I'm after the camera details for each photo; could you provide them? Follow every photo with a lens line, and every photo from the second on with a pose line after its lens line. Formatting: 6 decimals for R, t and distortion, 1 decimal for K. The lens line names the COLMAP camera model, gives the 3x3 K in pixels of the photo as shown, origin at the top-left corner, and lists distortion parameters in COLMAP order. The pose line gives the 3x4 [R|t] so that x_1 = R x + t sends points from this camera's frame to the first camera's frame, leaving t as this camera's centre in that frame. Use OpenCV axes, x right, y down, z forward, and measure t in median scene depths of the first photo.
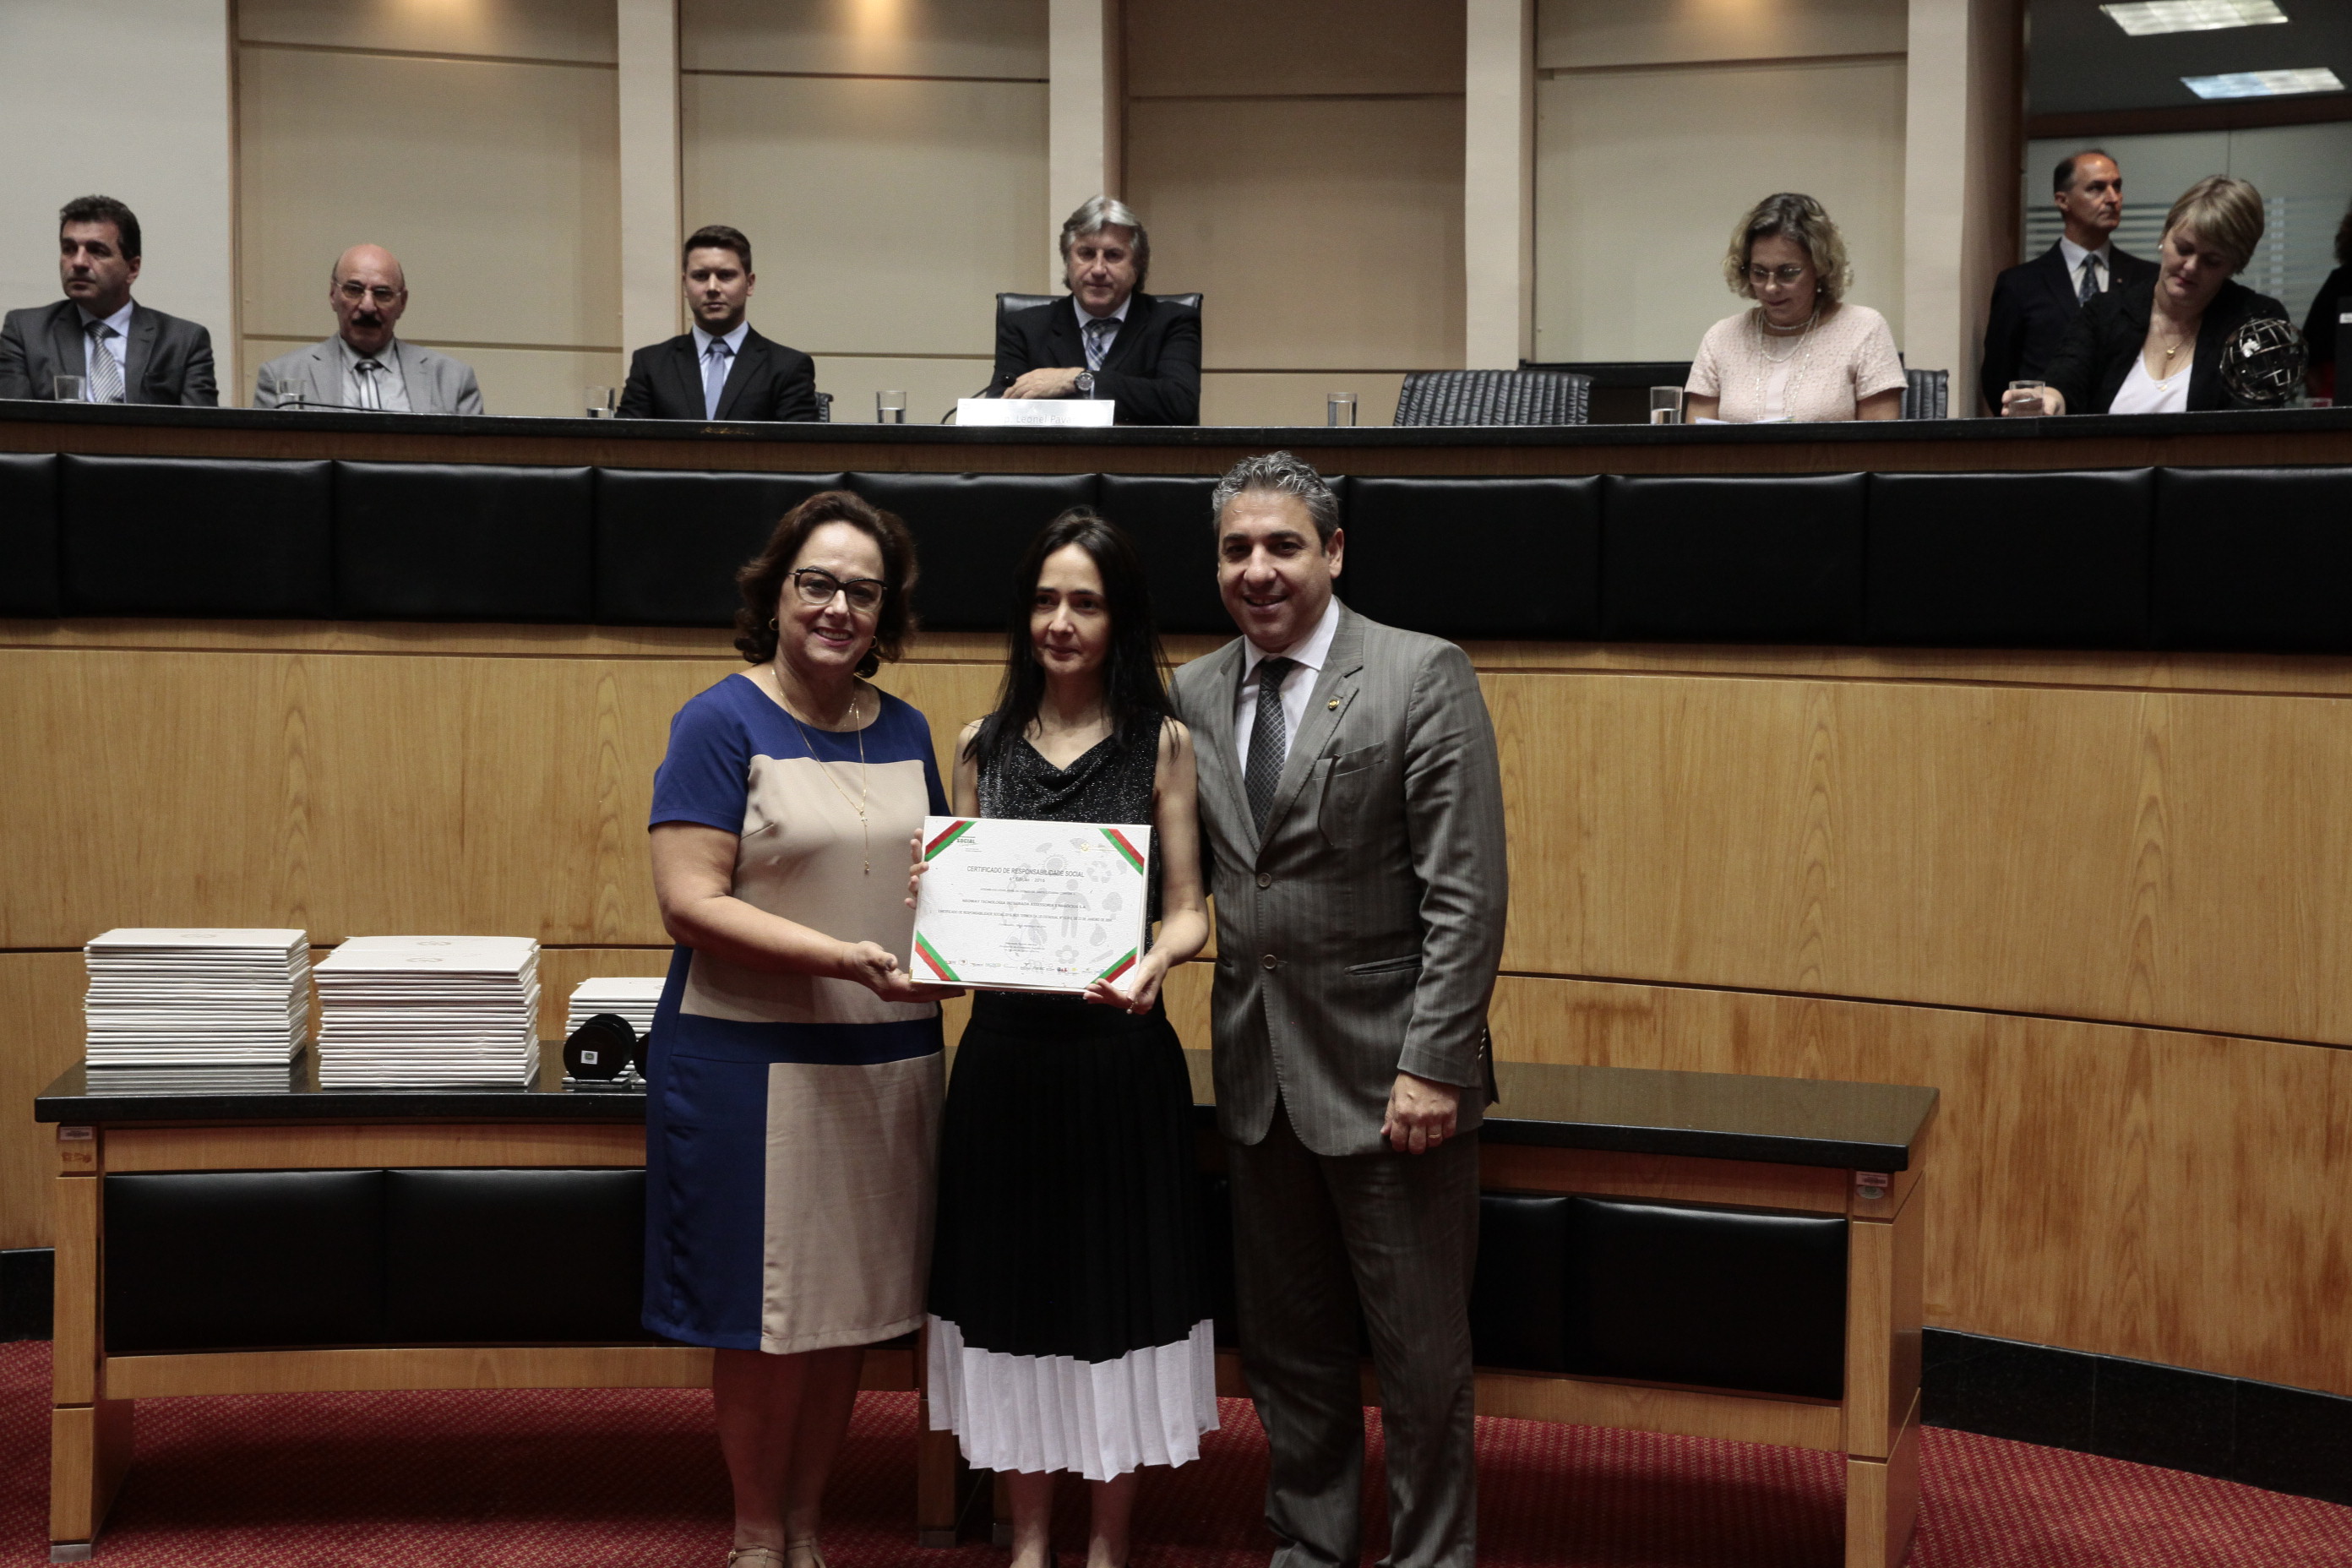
lens RADIAL K [[3042.3, 0, 1173.7], [0, 3042.3, 797.0], [0, 0, 1]] dist [0.094975, 0.000000]
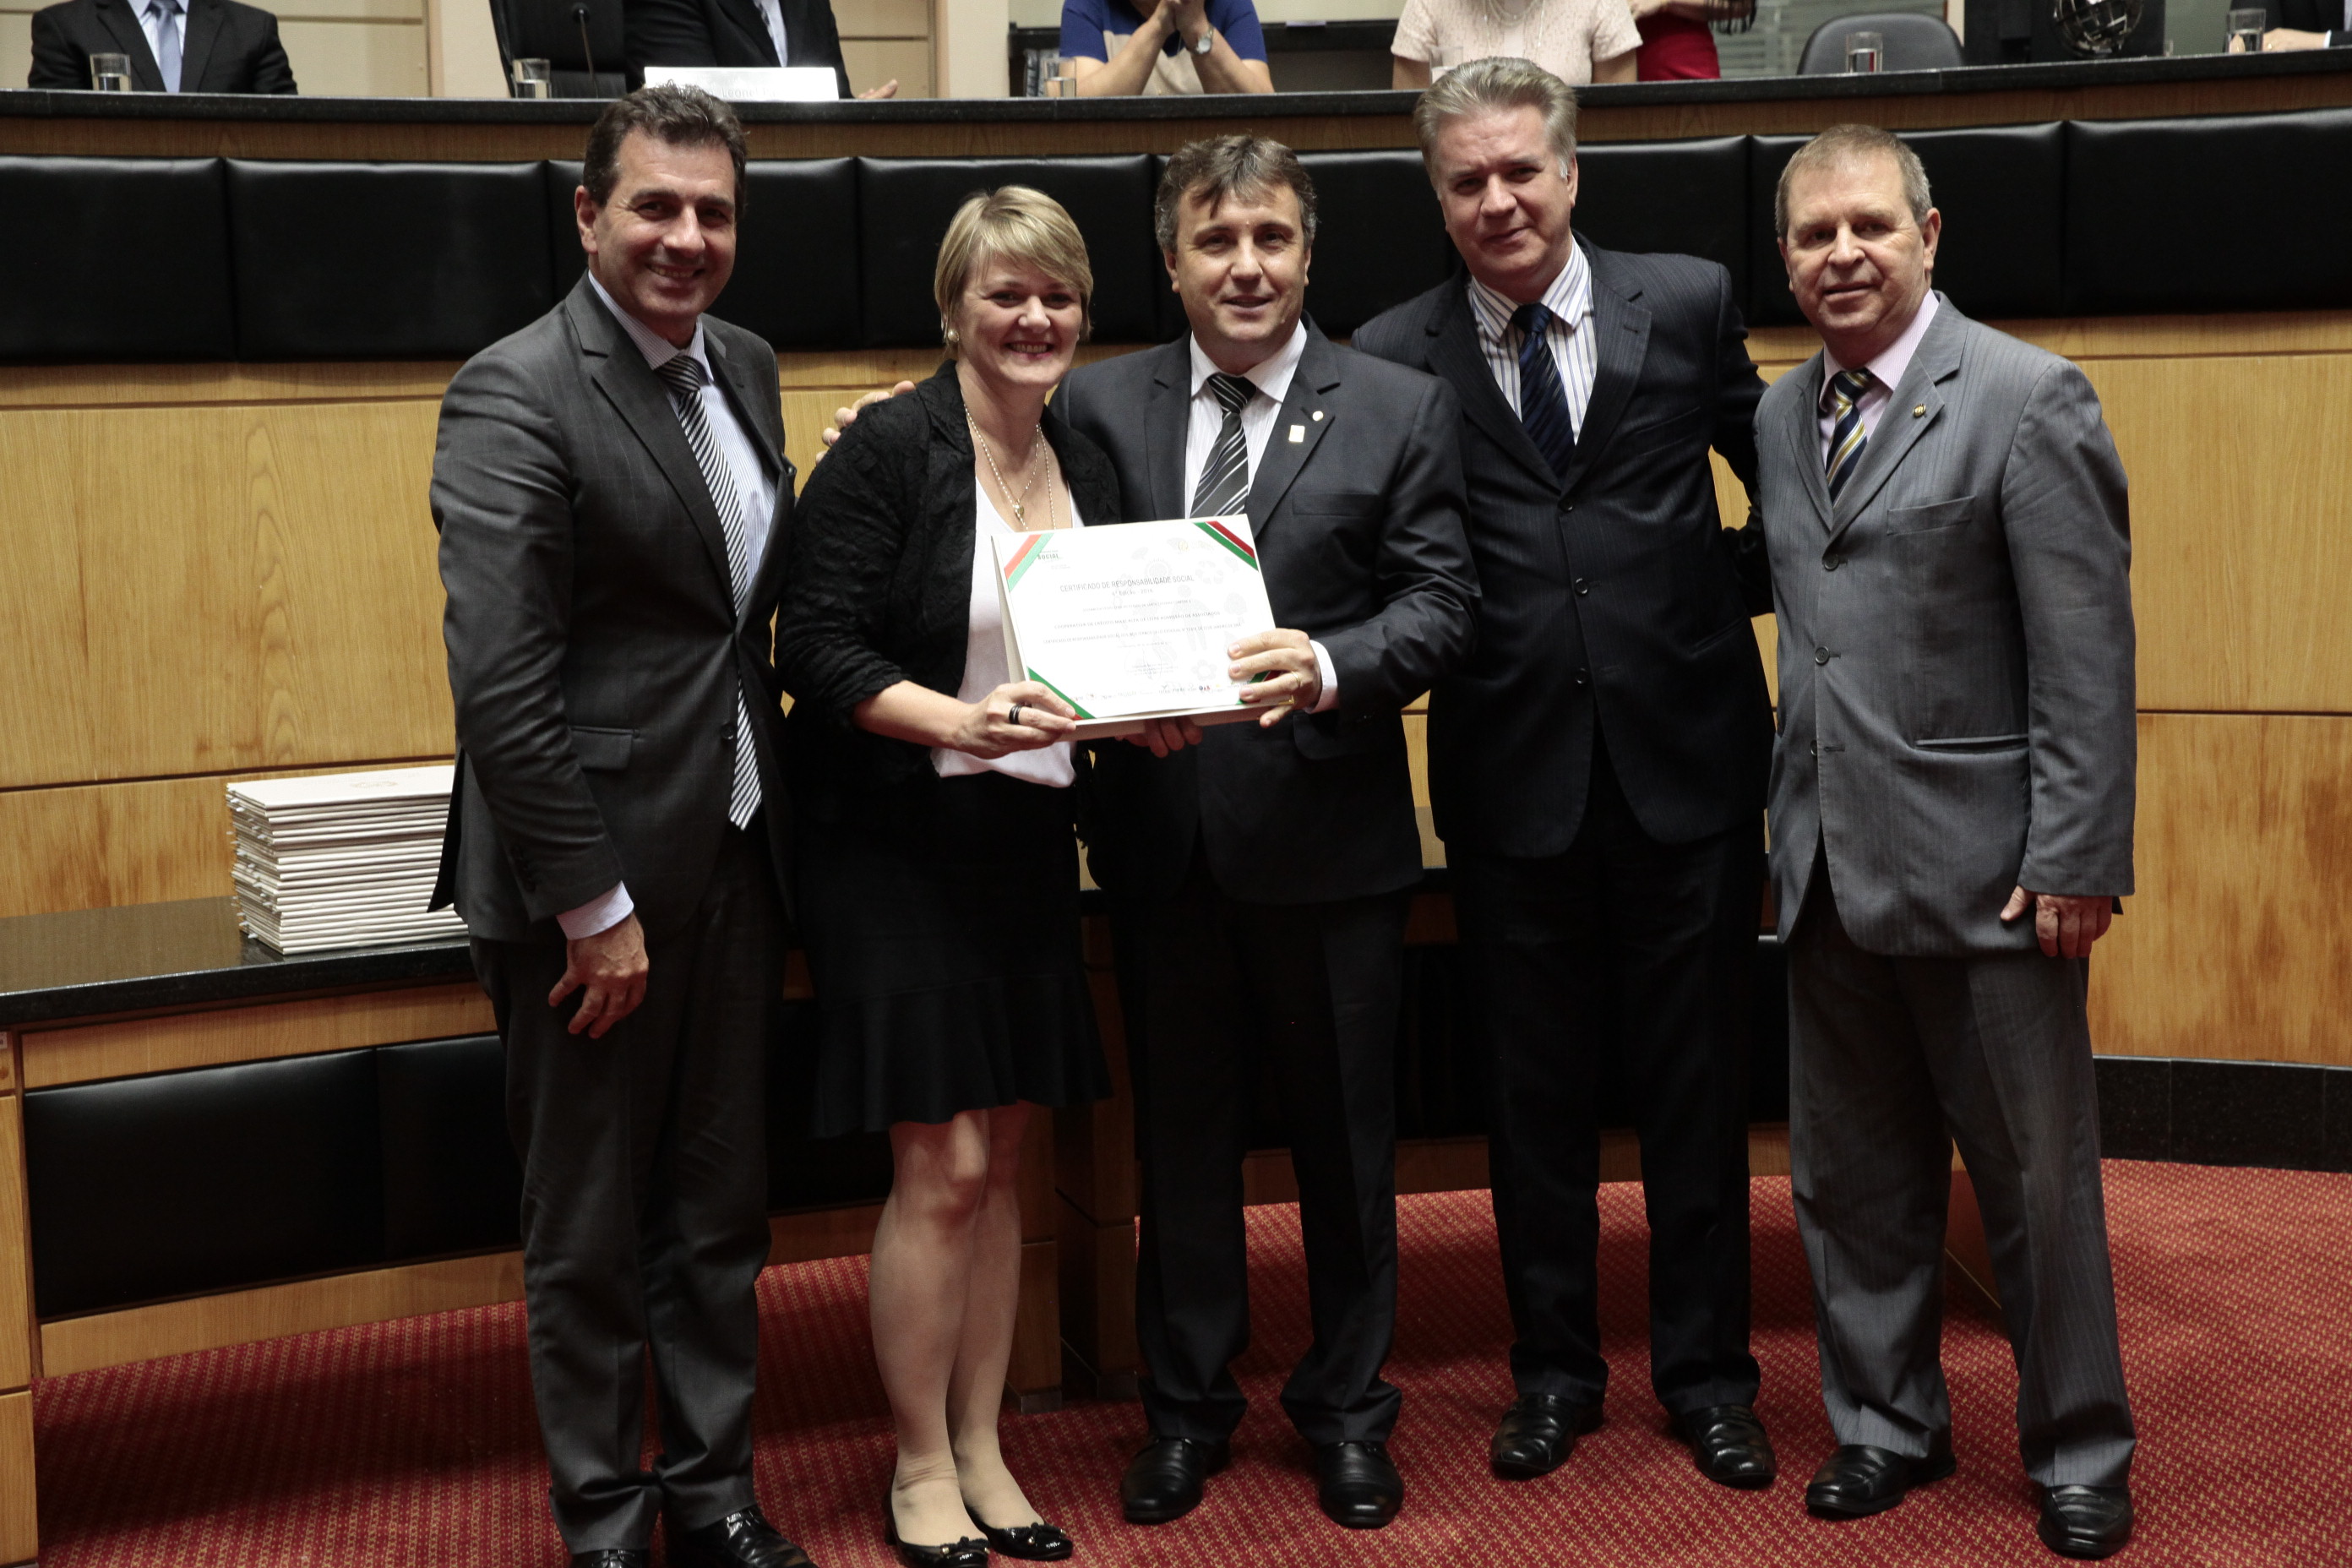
lens RADIAL K [[3550.4, 0, 1181.3], [0, 3550.4, 796.3], [0, 0, 1]] dist [0.155871, 0.000000]
pose [[0.932755, -0.084876, 0.350378, -0.311569], [0.059891, 0.994867, 0.081560, -0.006444], [-0.355502, -0.055091, 0.933050, 0.043776]]
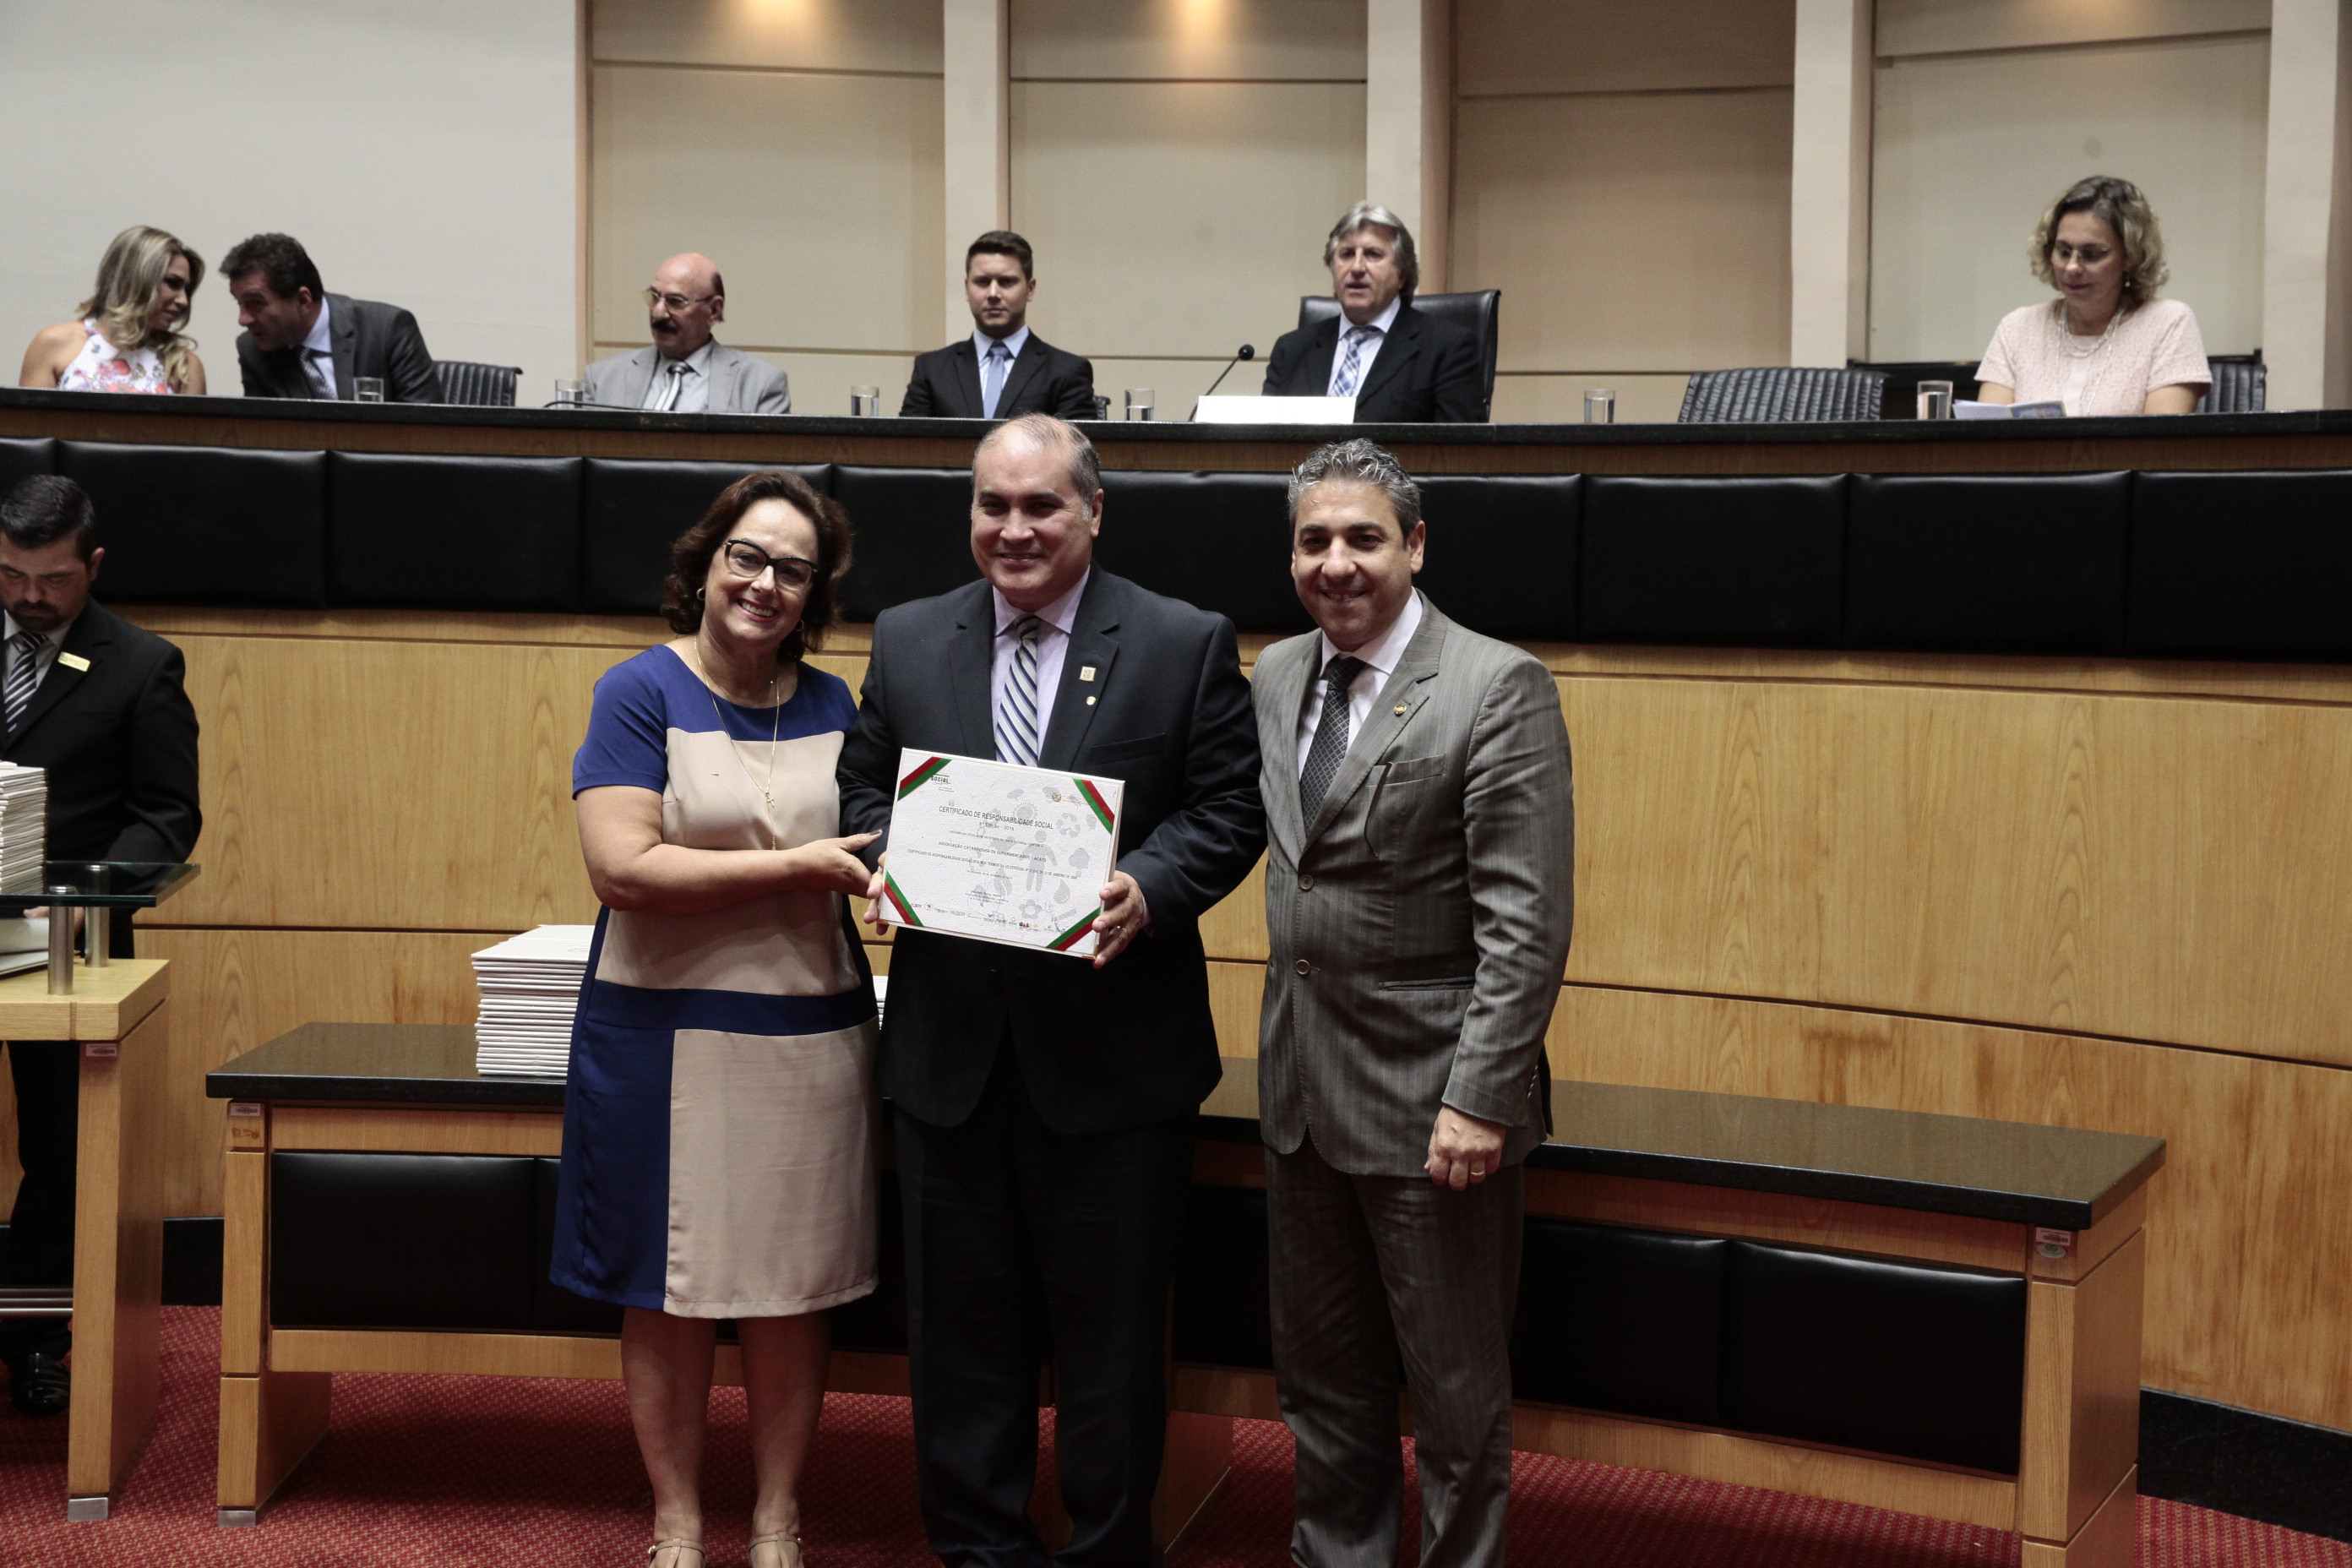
lens RADIAL K [[2985.0, 0, 1168.1], [0, 2985.0, 780.3], [0, 0, 1]] dist [0.088414, 0.000000]
pose [[0.986595, 0.020068, -0.161950, 0.084536], [-0.021431, 0.999748, -0.006679, 0.000155], [0.161775, 0.010060, 0.986776, 0.048571]]
